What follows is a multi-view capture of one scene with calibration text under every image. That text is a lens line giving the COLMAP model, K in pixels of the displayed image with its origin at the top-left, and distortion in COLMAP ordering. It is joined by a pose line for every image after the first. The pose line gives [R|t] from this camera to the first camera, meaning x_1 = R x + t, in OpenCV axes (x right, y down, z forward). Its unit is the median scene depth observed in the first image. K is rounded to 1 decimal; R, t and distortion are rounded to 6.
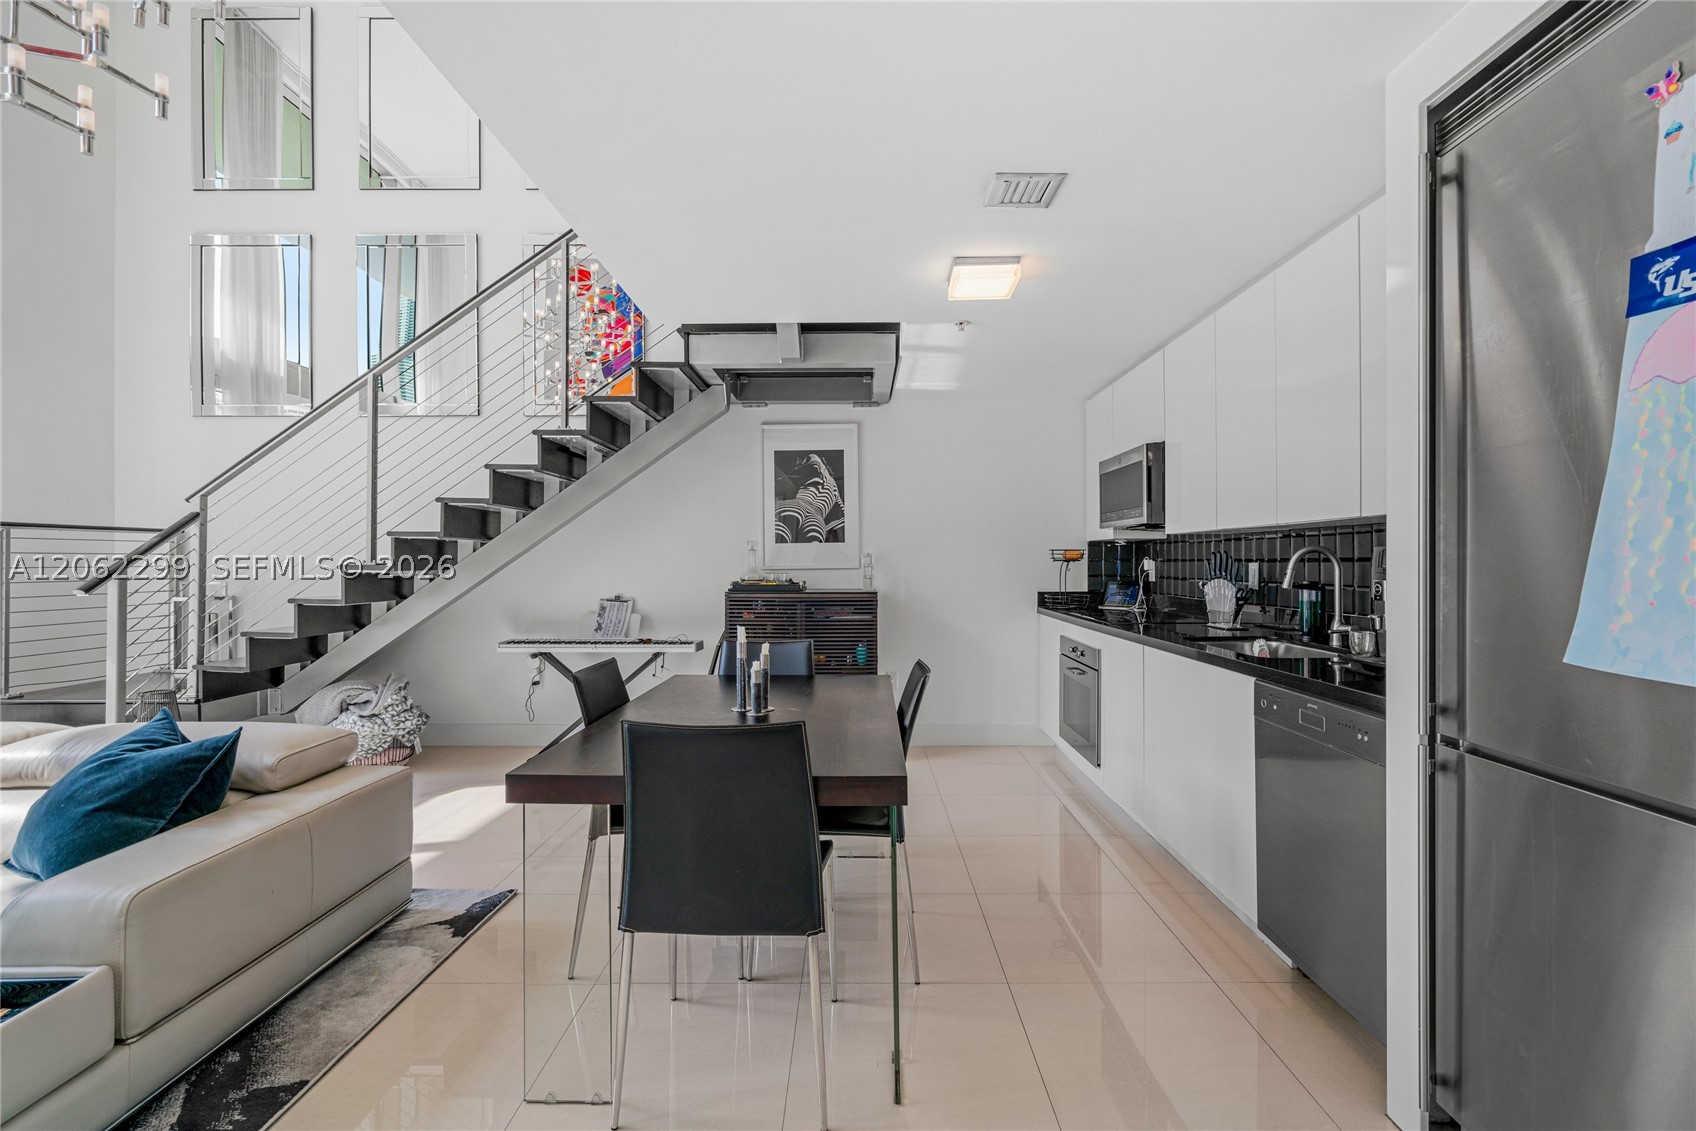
lens RADIAL K [[767.2, 0, 856.9], [0, 767.2, 560.4], [0, 0, 1]] dist [-0.011562, 0.005644]
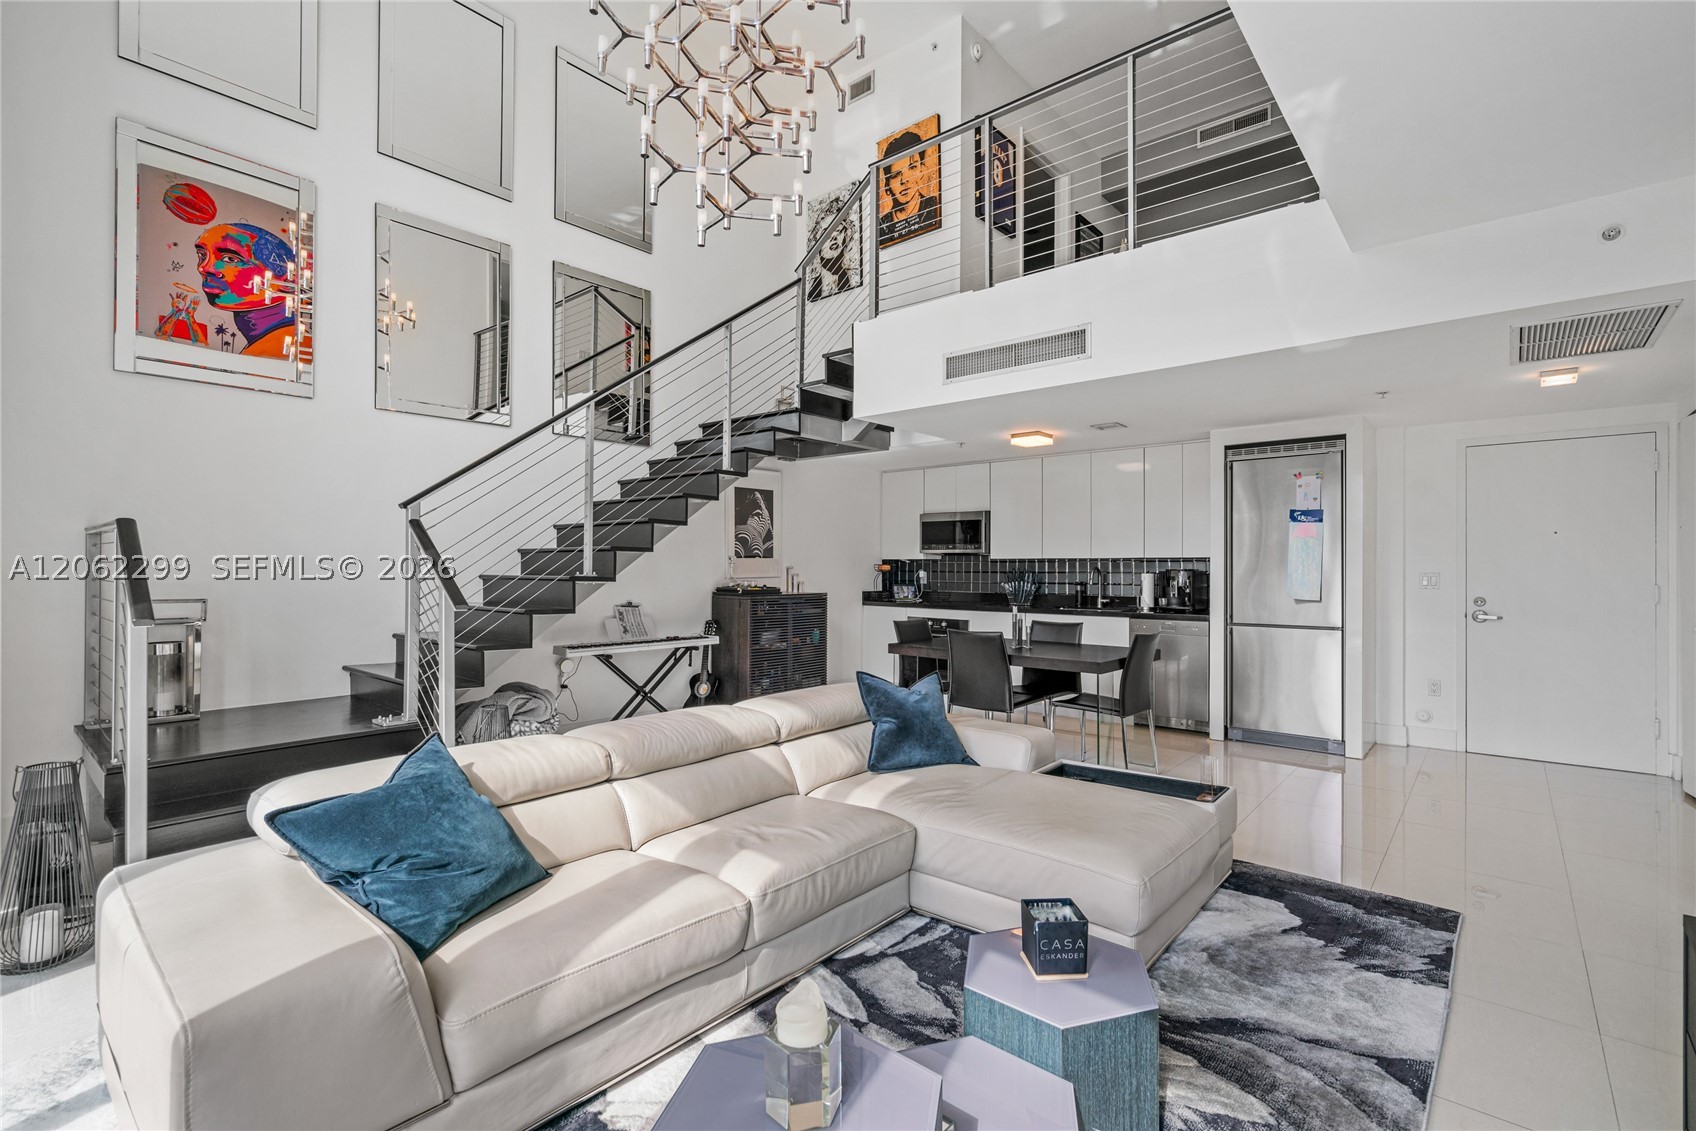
lens RADIAL K [[767.2, 0, 858.3], [0, 767.2, 566.2], [0, 0, 1]] dist [-0.011562, 0.005644]
pose [[0.641526, 0.005669, 0.767081, -1.102807], [-0.005562, 0.999981, -0.002739, -0.006779], [-0.767081, -0.002509, 0.641545, 0.009430]]
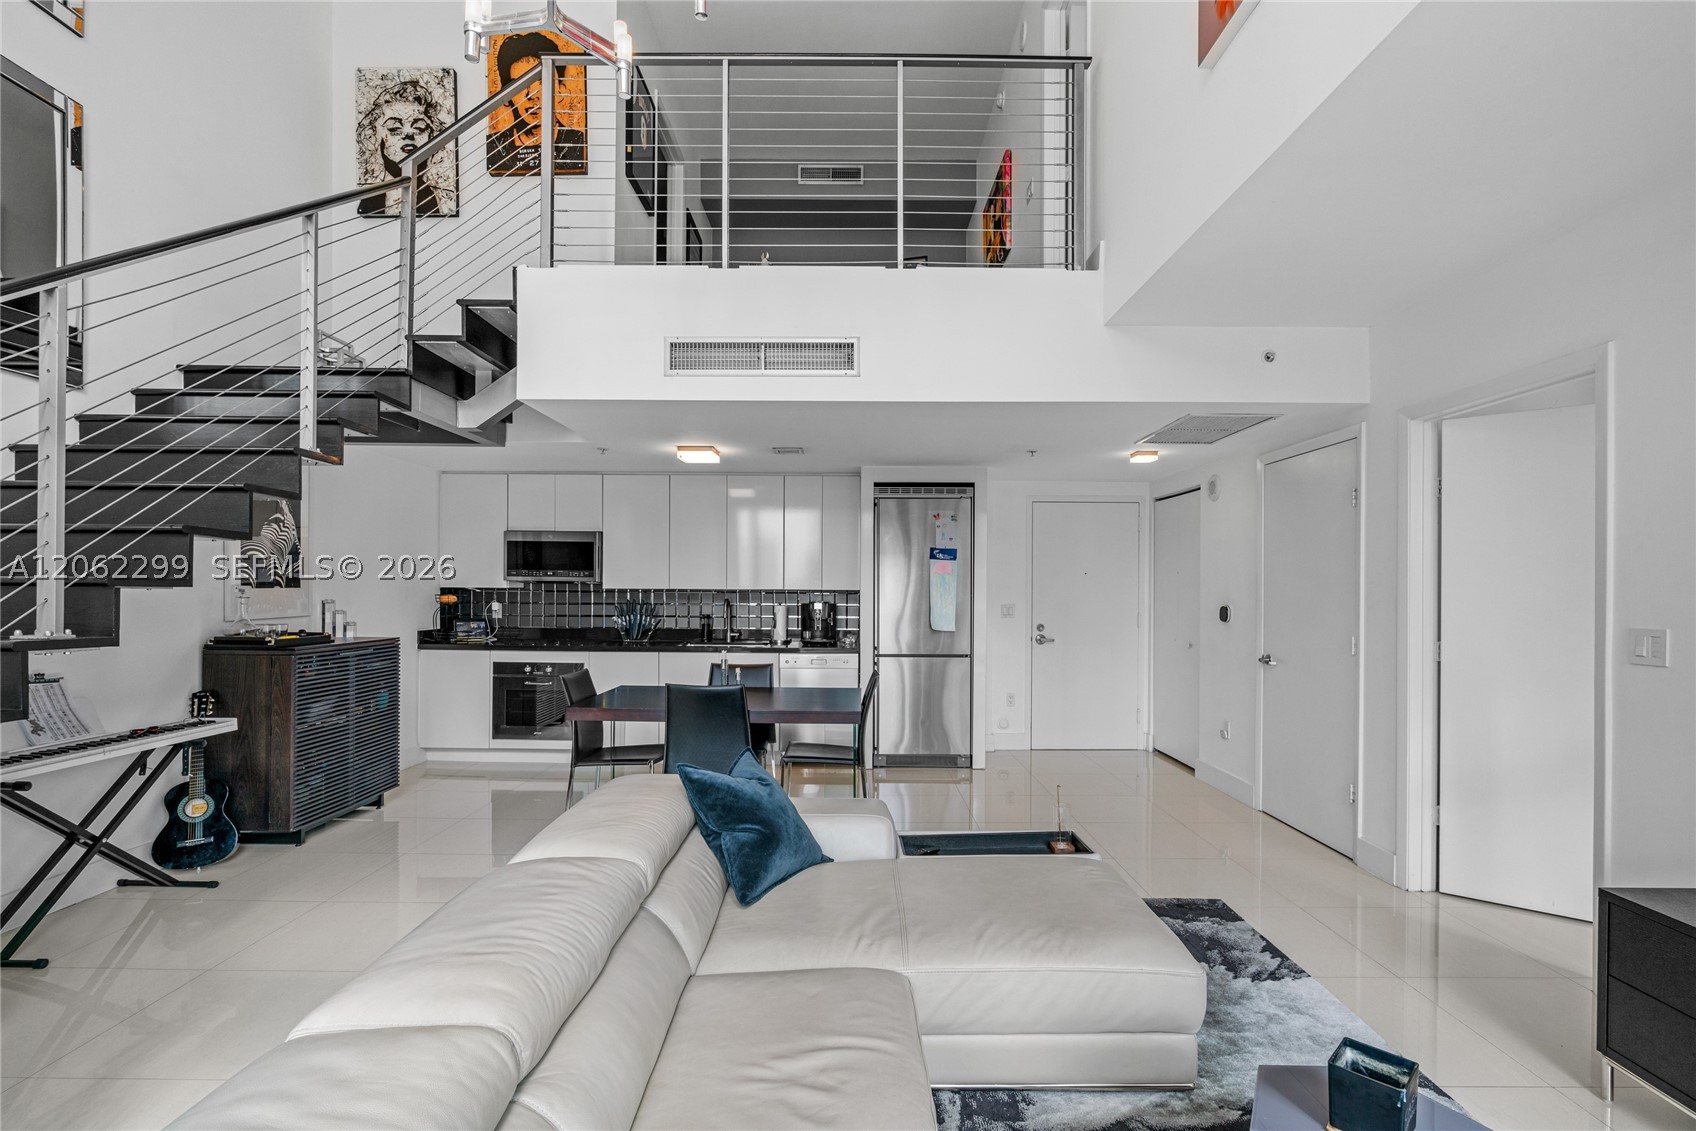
lens RADIAL K [[767.2, 0, 853.3], [0, 767.2, 595.9], [0, 0, 1]] dist [-0.011562, 0.005644]
pose [[-0.007214, -0.007322, 0.999947, -1.053496], [-0.007823, 0.999943, 0.007266, -0.029163], [-0.999943, -0.007770, -0.007270, 0.403870]]
